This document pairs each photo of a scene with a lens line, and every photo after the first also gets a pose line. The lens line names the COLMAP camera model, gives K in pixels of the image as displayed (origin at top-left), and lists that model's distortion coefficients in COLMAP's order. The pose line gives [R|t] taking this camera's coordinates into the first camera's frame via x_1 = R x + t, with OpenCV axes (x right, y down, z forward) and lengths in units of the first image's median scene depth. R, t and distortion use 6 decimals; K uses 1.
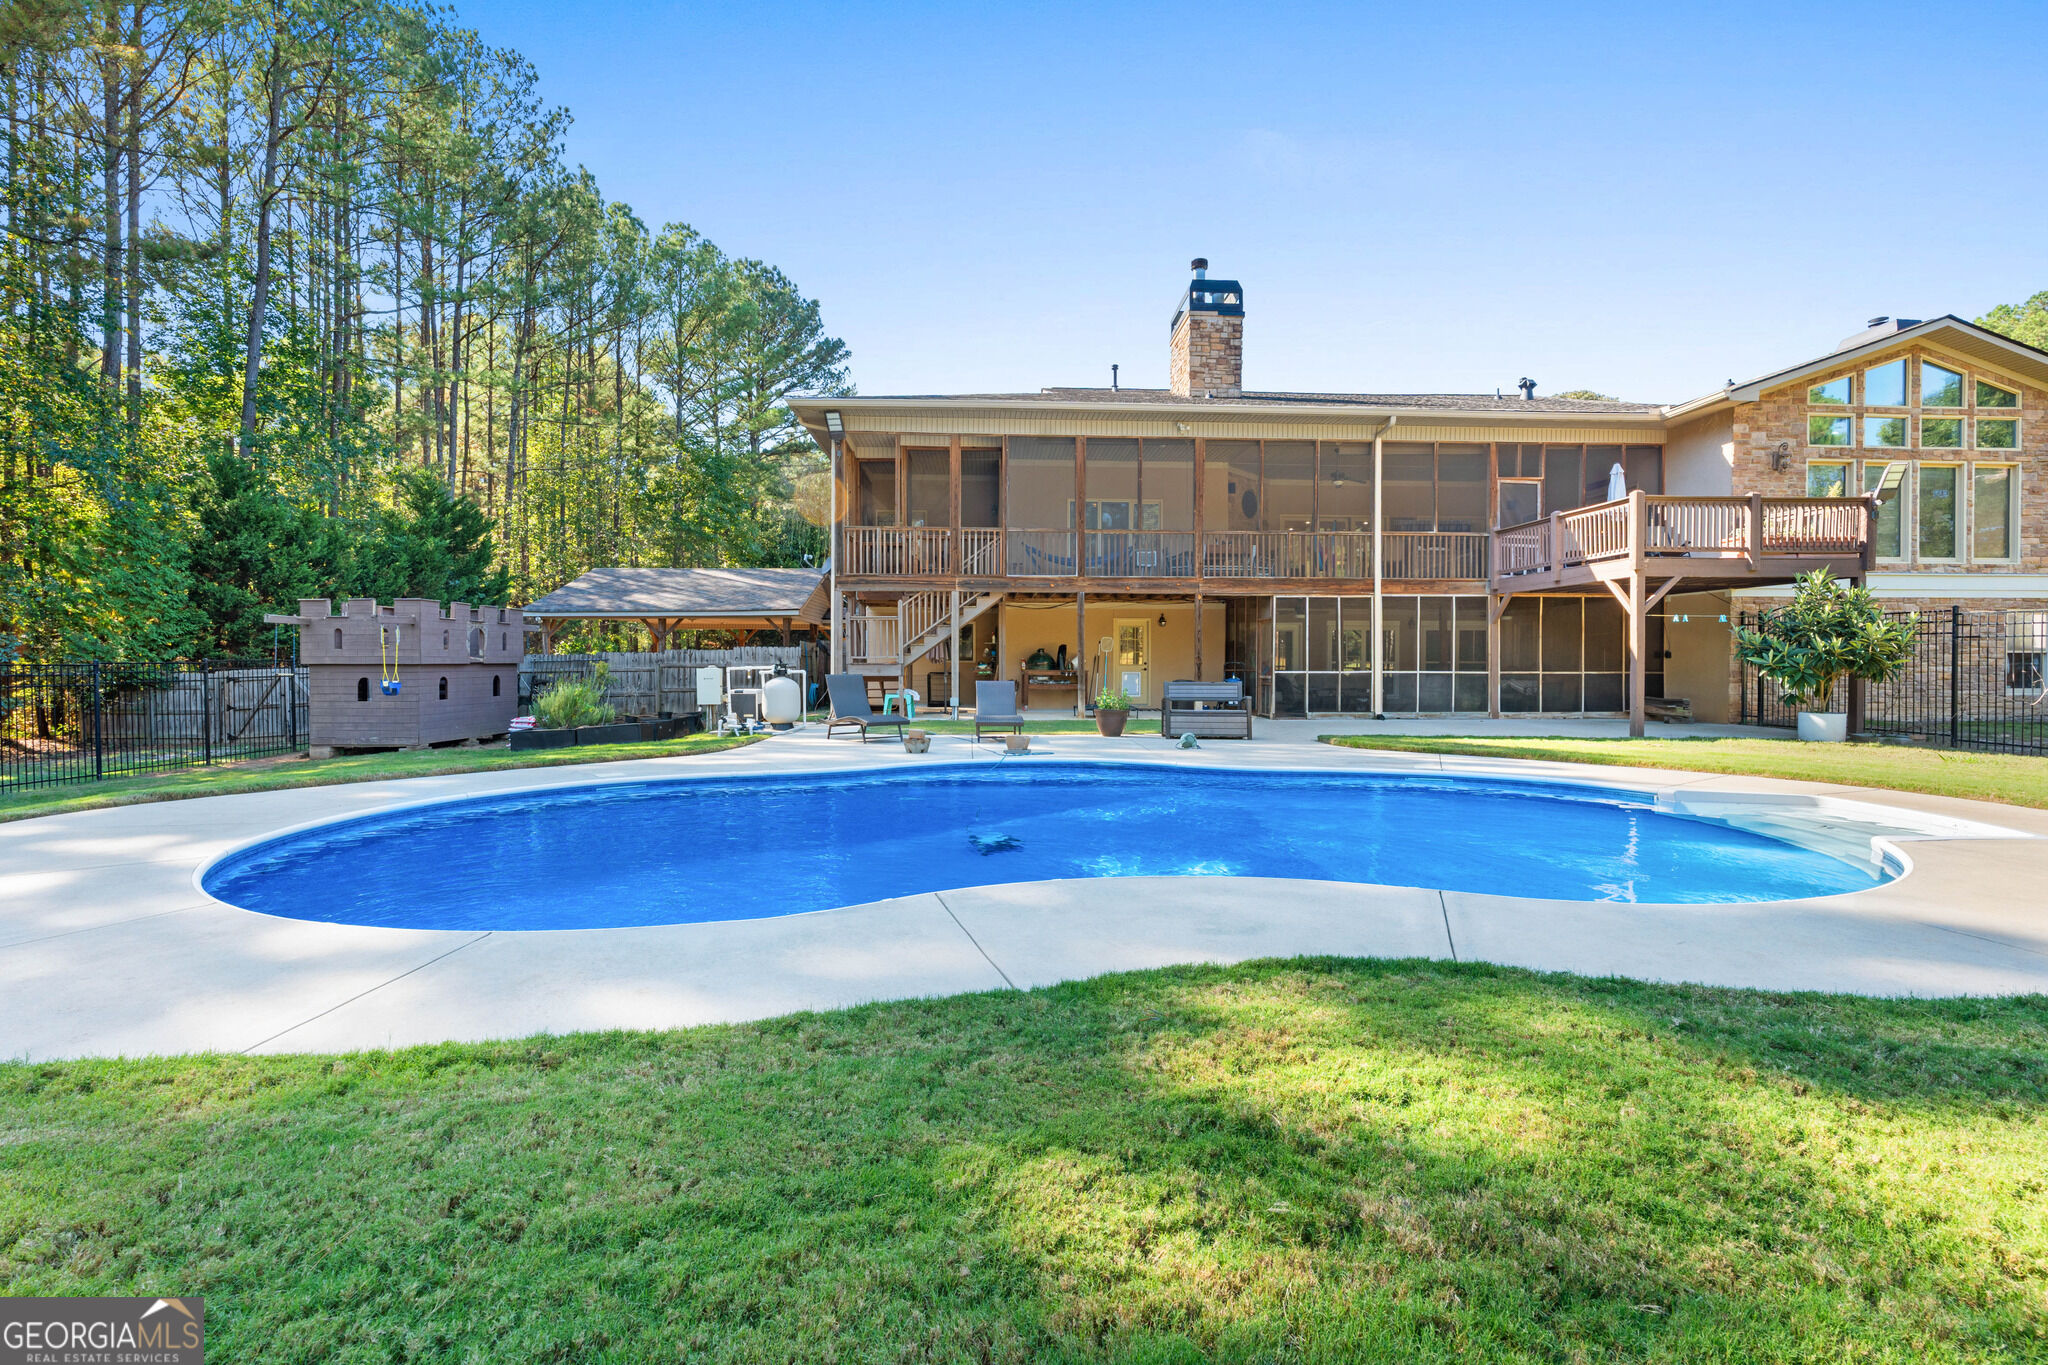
lens RADIAL K [[904.3, 0, 1013.7], [0, 904.3, 651.3], [0, 0, 1]] dist [-0.001709, -0.000120]
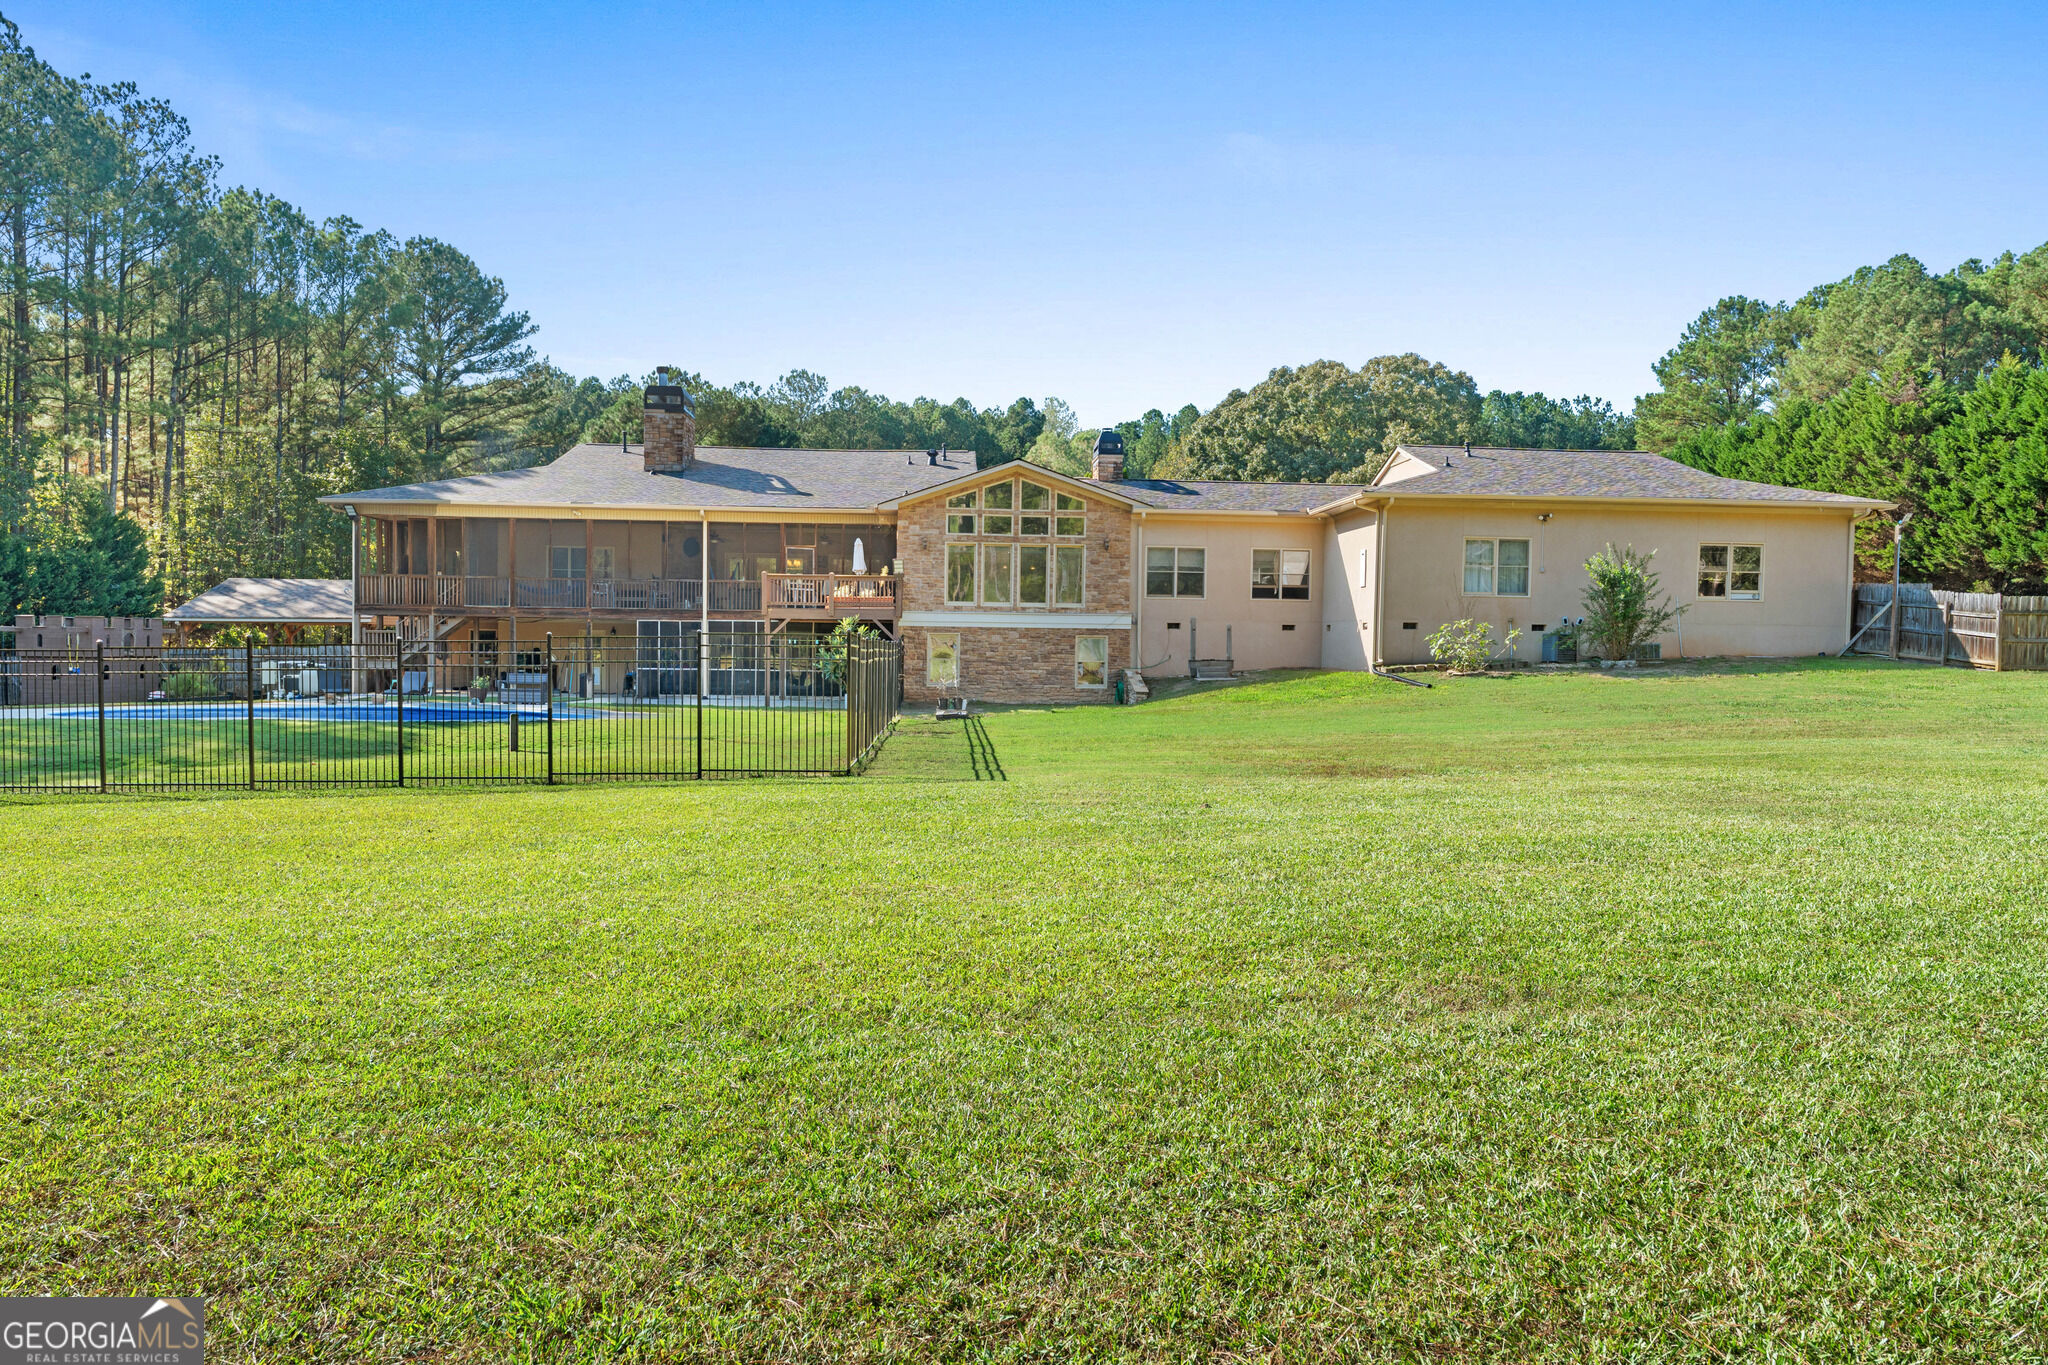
lens RADIAL K [[1426.2, 0, 1027.3], [0, 1426.2, 682.4], [0, 0, 1]] dist [0.003761, -0.000658]
pose [[0.999915, 0.011174, 0.006744, 0.950428], [-0.011395, 0.999369, 0.033655, -0.044539], [-0.006364, -0.033729, 0.999411, -1.489380]]
